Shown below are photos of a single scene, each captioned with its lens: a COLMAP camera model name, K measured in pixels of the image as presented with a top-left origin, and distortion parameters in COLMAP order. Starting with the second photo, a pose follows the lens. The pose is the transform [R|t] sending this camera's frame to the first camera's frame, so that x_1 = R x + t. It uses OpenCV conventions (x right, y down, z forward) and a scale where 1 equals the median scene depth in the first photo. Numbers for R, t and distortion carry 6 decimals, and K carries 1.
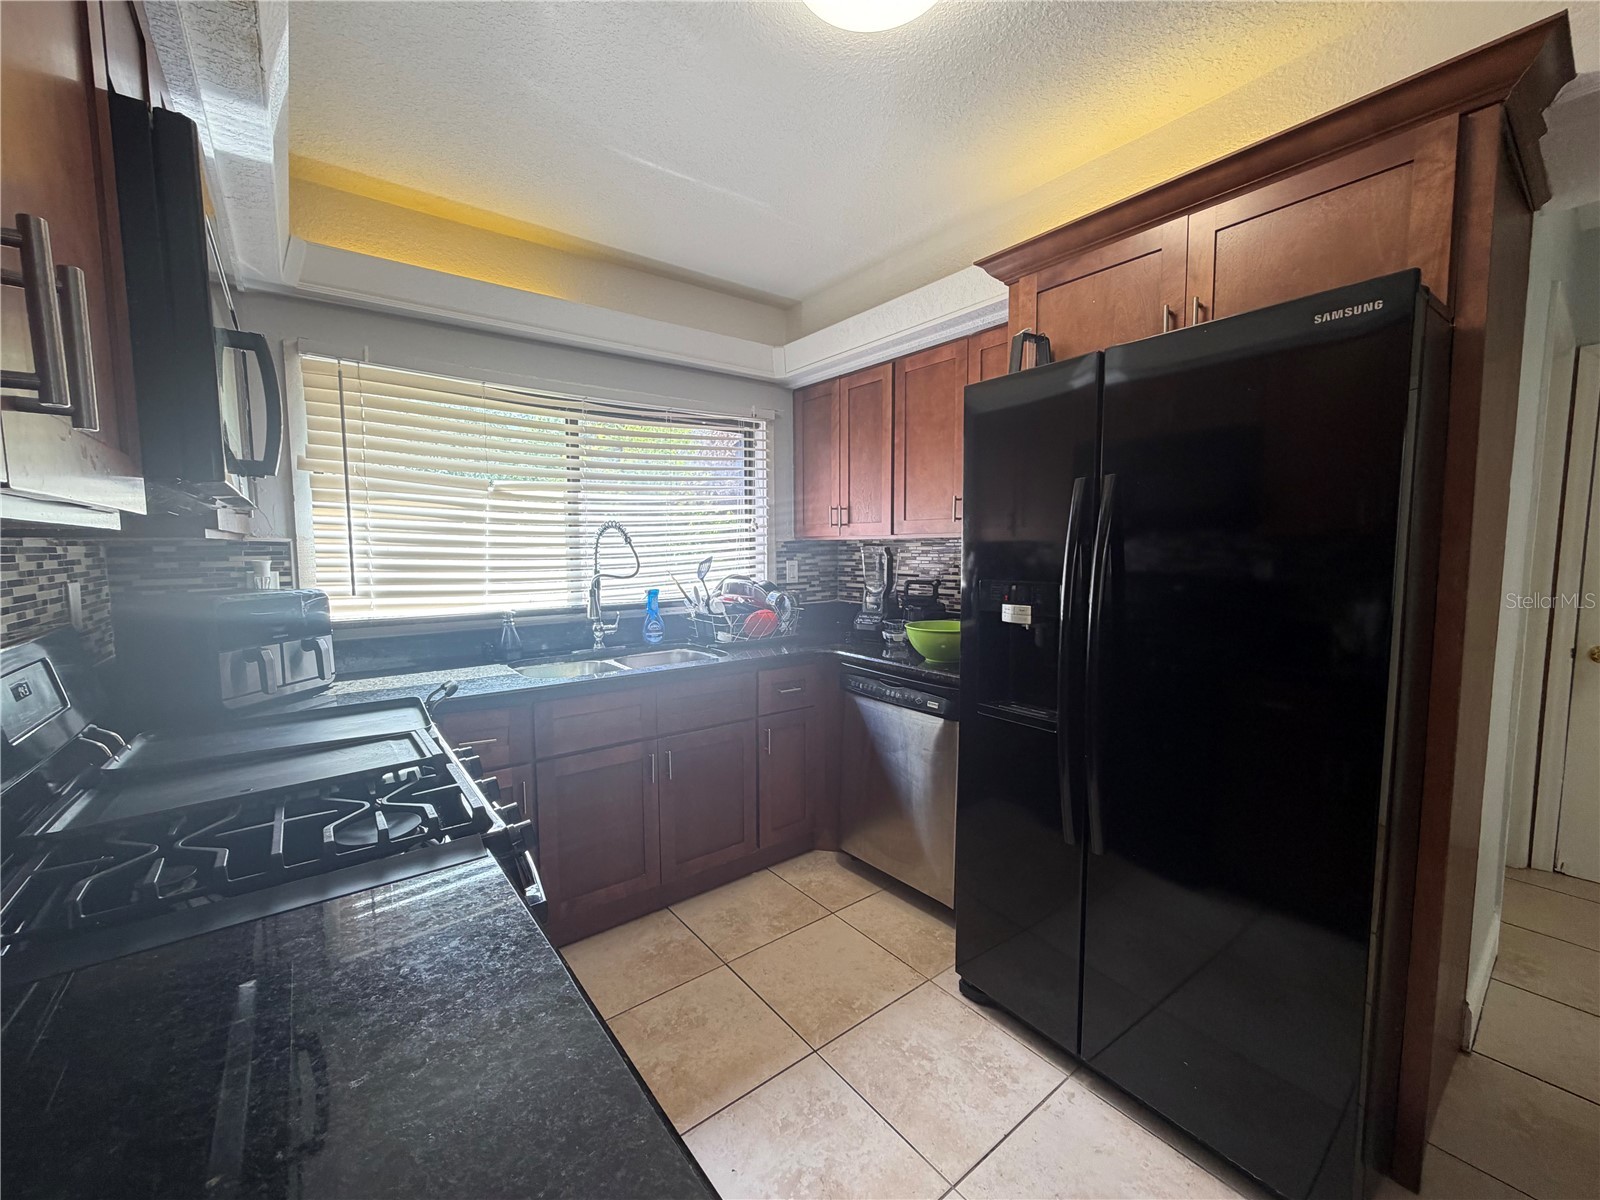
lens RADIAL K [[639.1, 0, 798.7], [0, 639.1, 605.1], [0, 0, 1]] dist [-0.000825, -0.000335]
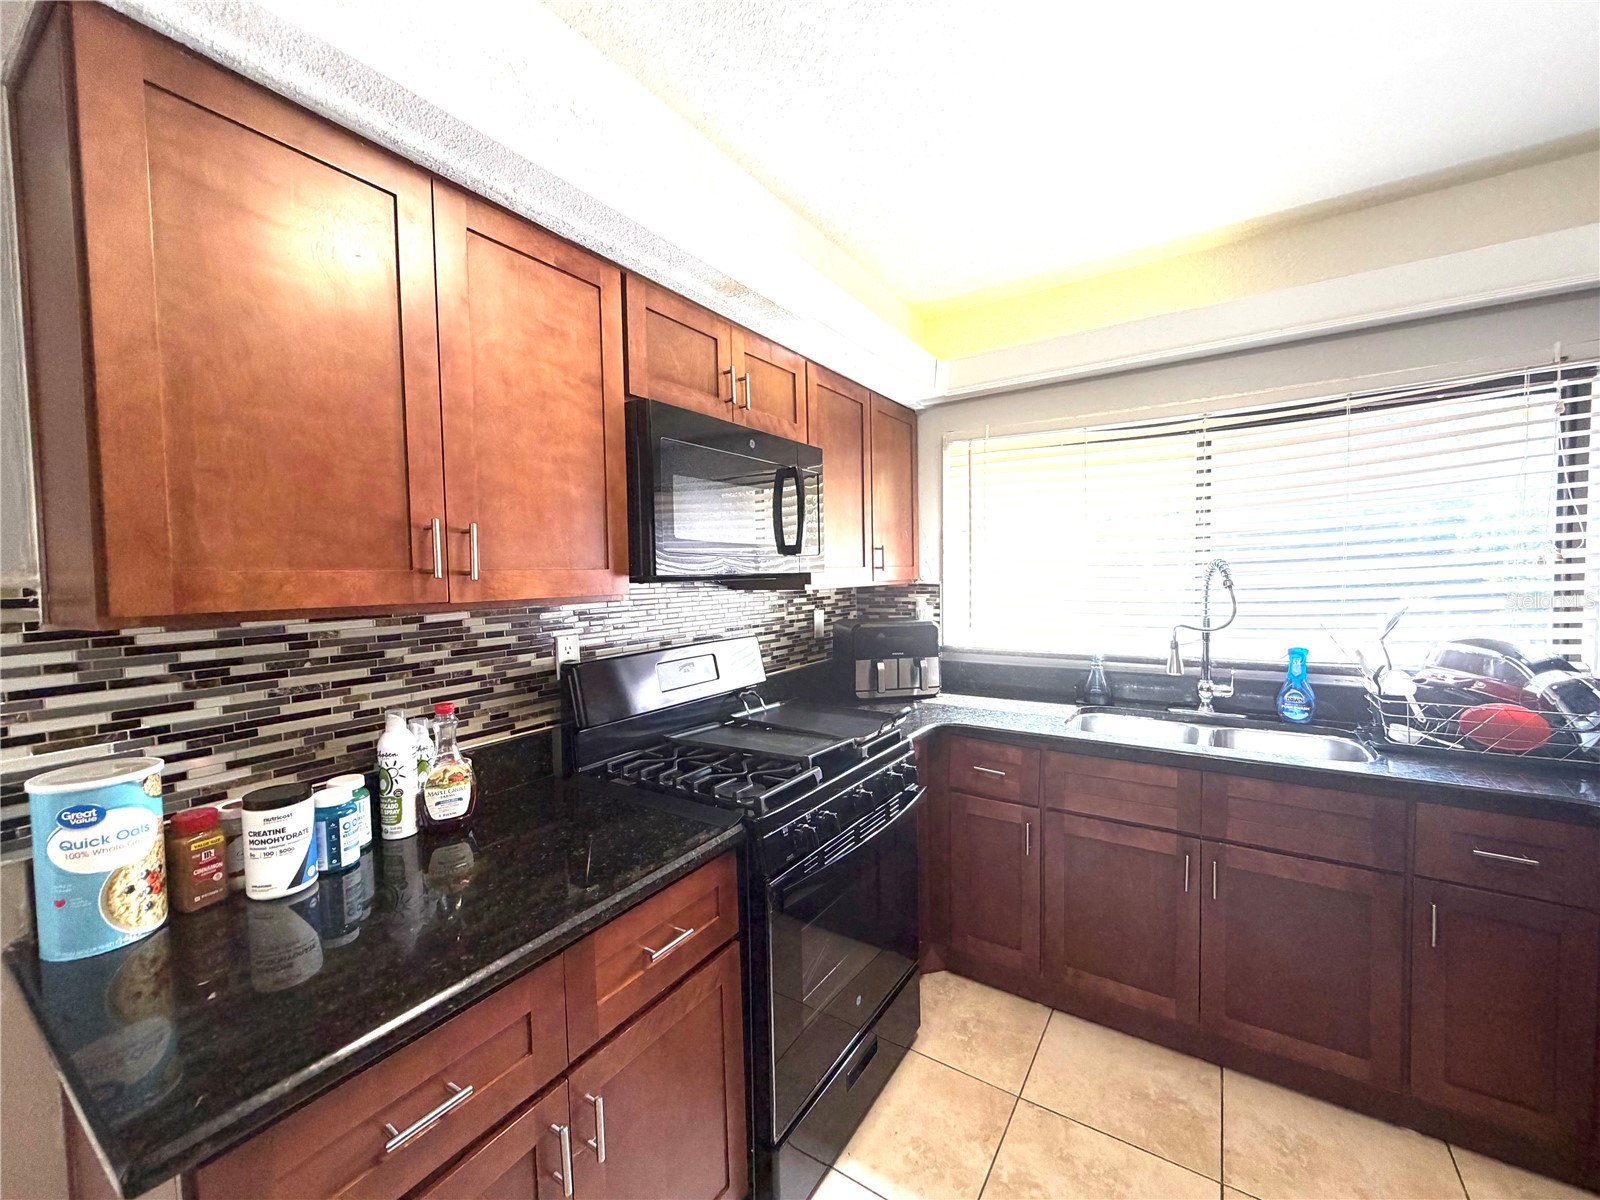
lens RADIAL K [[639.1, 0, 797.4], [0, 639.1, 607.7], [0, 0, 1]] dist [-0.000825, -0.000335]
pose [[0.317988, 0.050807, -0.946732, 0.324817], [-0.074182, 0.996835, 0.028579, -0.055689], [0.945188, 0.061143, 0.320751, 0.244881]]
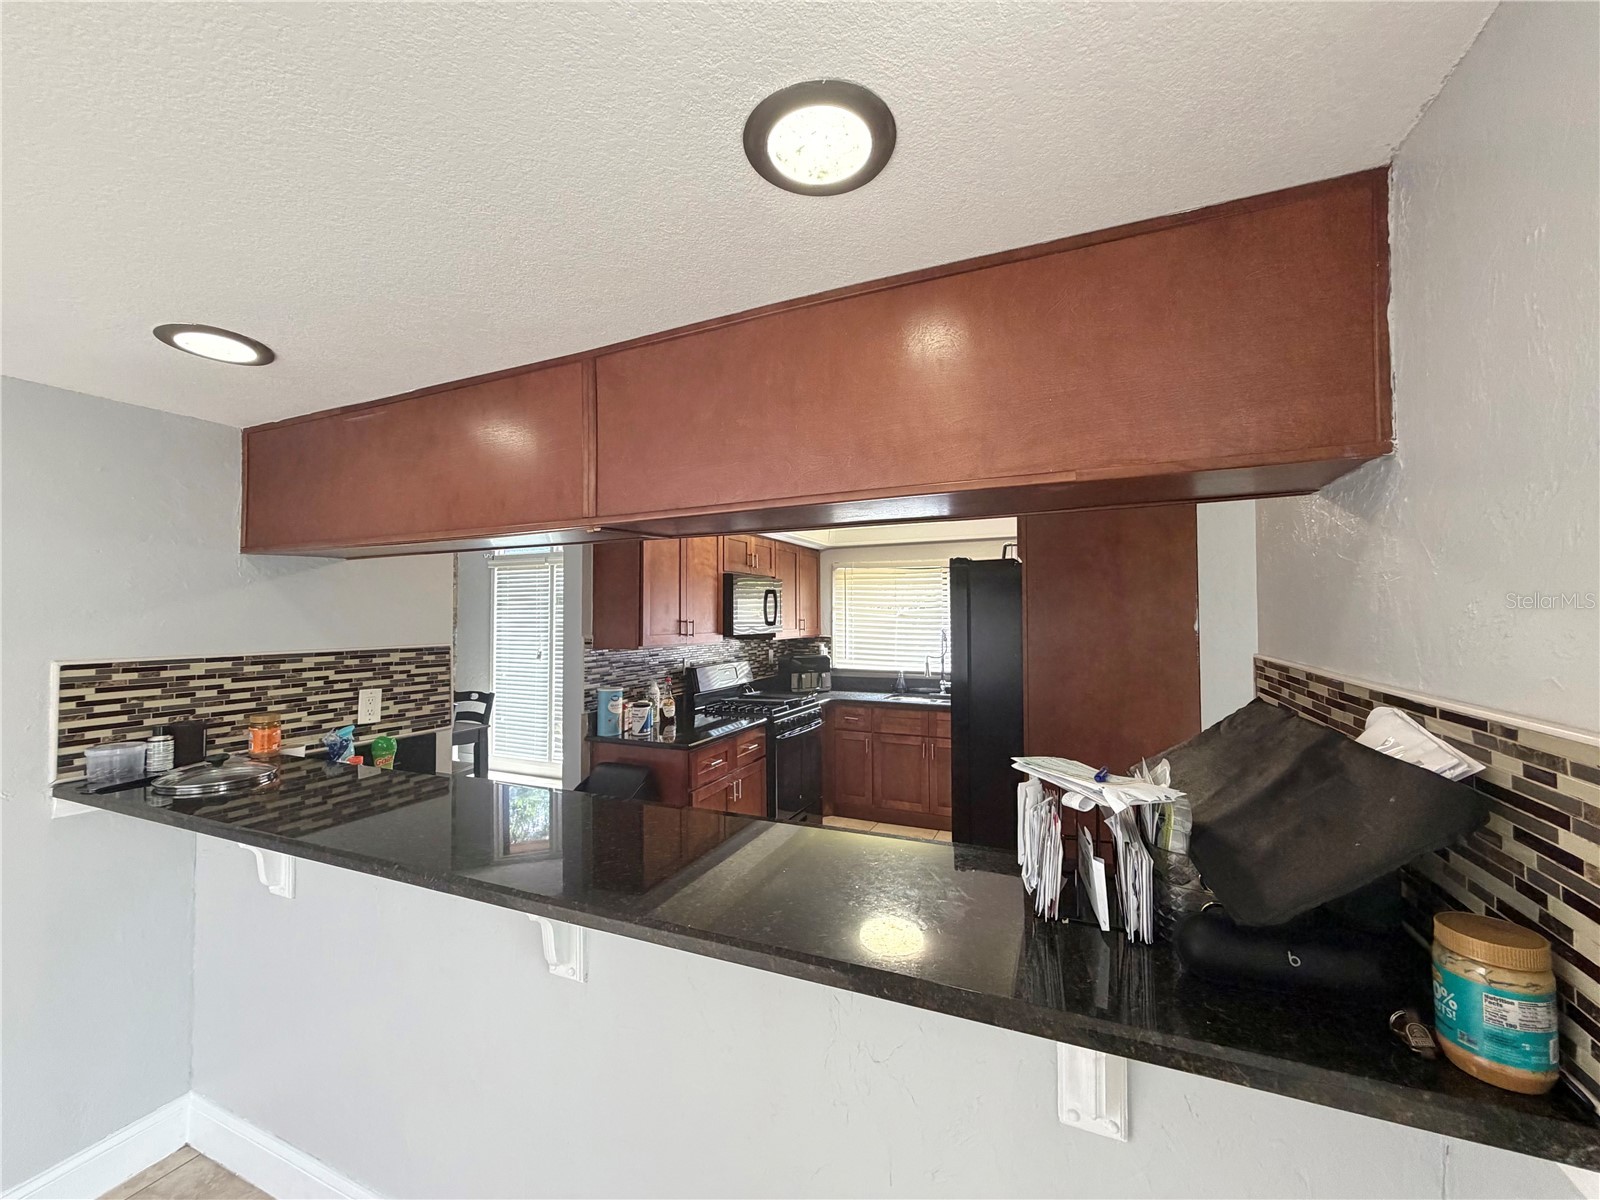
lens RADIAL K [[639.1, 0, 803.4], [0, 639.1, 606.8], [0, 0, 1]] dist [-0.000825, -0.000335]
pose [[0.480361, -0.011250, -0.876999, 1.284314], [-0.084432, 0.994681, -0.059005, -0.049332], [0.872997, 0.102391, 0.476856, -0.339476]]
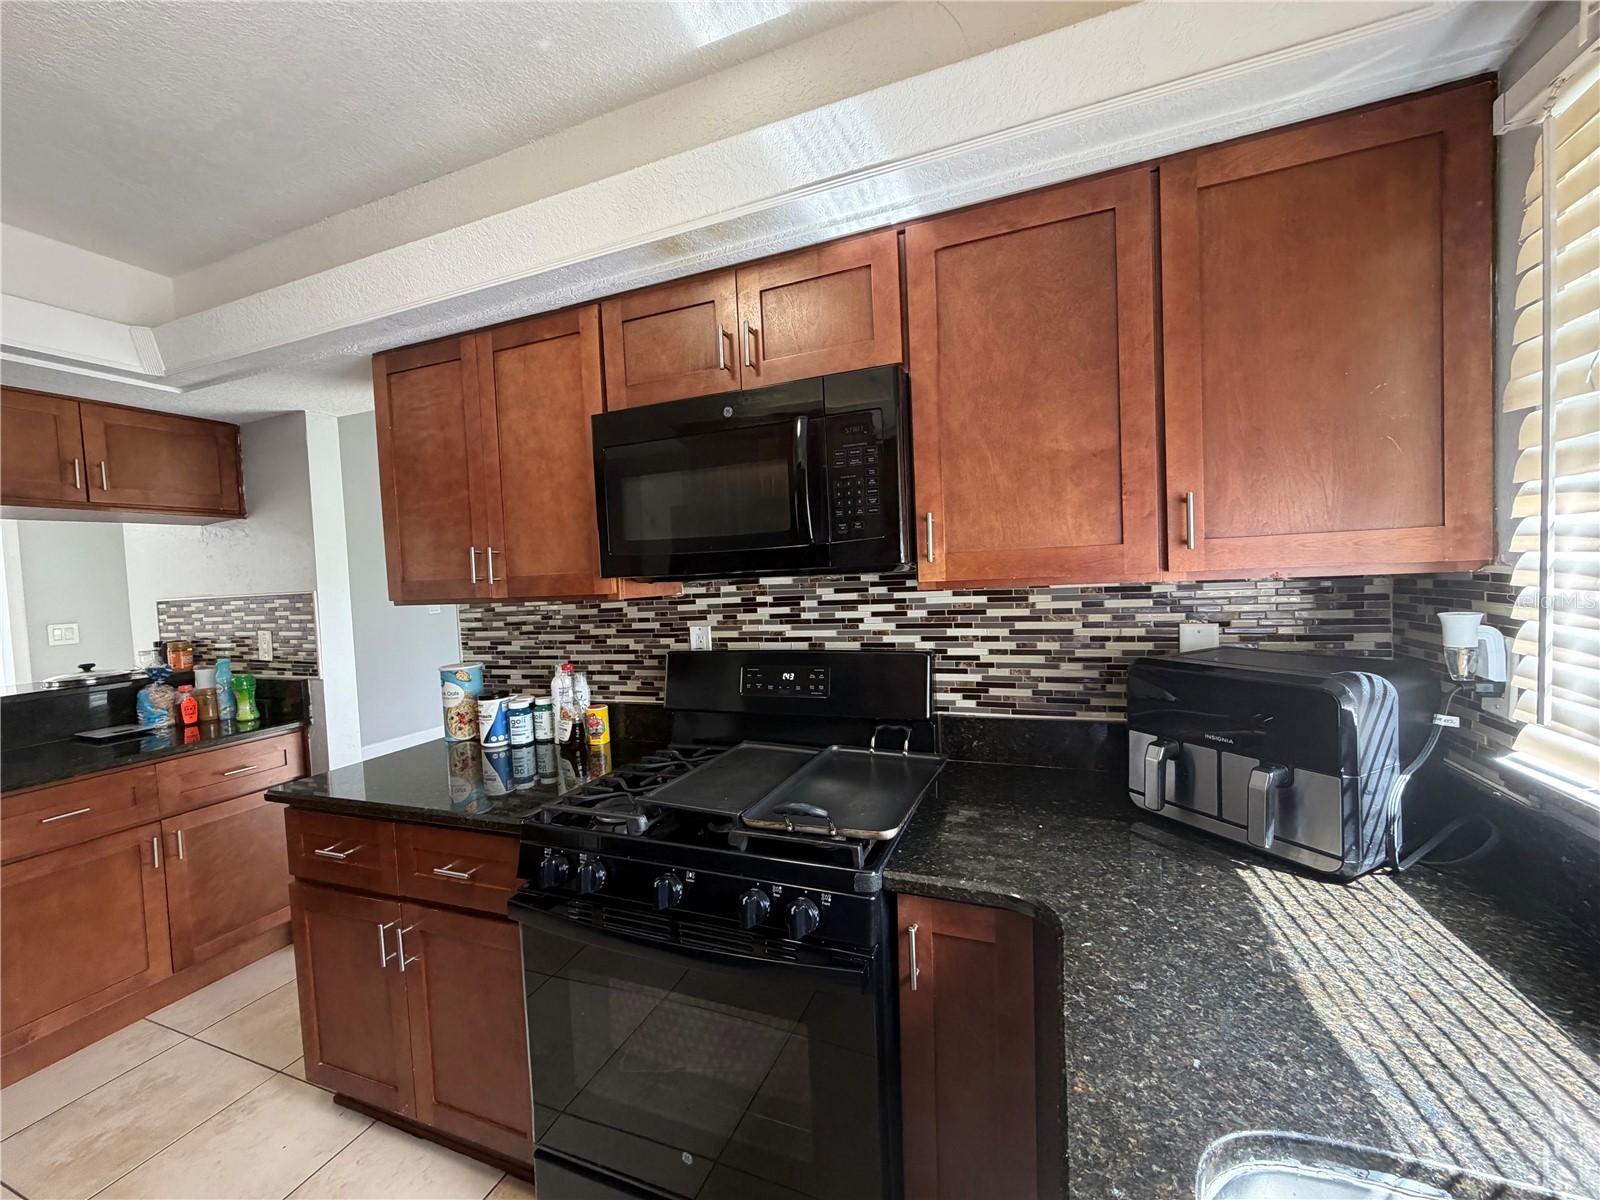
lens RADIAL K [[639.1, 0, 791.4], [0, 639.1, 604.6], [0, 0, 1]] dist [-0.000825, -0.000335]
pose [[-0.863854, 0.066644, -0.499314, -0.119463], [0.000048, 0.991221, 0.132218, -0.116503], [0.503742, 0.114193, -0.856273, 0.954453]]
